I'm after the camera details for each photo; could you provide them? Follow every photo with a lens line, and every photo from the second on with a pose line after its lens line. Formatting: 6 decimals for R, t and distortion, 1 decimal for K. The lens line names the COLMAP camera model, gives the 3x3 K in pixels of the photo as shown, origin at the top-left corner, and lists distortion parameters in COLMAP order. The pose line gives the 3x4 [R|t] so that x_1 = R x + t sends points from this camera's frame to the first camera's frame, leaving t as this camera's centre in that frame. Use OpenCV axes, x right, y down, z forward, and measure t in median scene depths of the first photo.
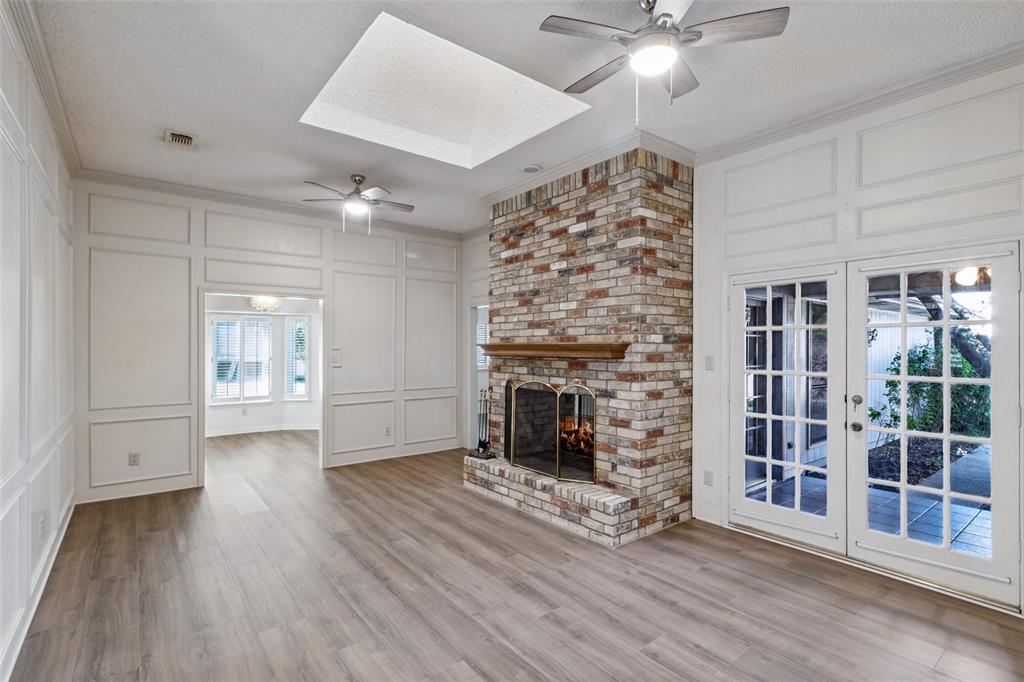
lens RADIAL K [[478.4, 0, 508.6], [0, 478.4, 343.1], [0, 0, 1]] dist [0.001592, 0.000196]
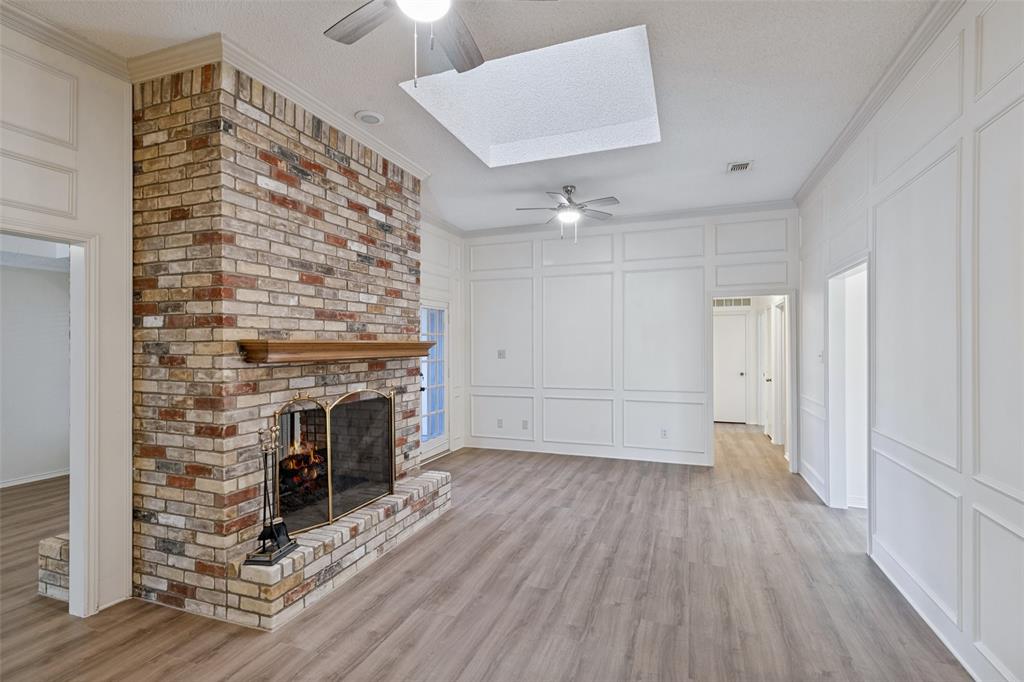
lens RADIAL K [[478.4, 0, 508.6], [0, 478.4, 343.1], [0, 0, 1]] dist [0.001592, 0.000196]
pose [[-0.517697, 0.004453, 0.855553, -0.762495], [-0.002407, 0.999975, -0.006661, 0.008152], [-0.855561, -0.005508, -0.517673, 1.250050]]
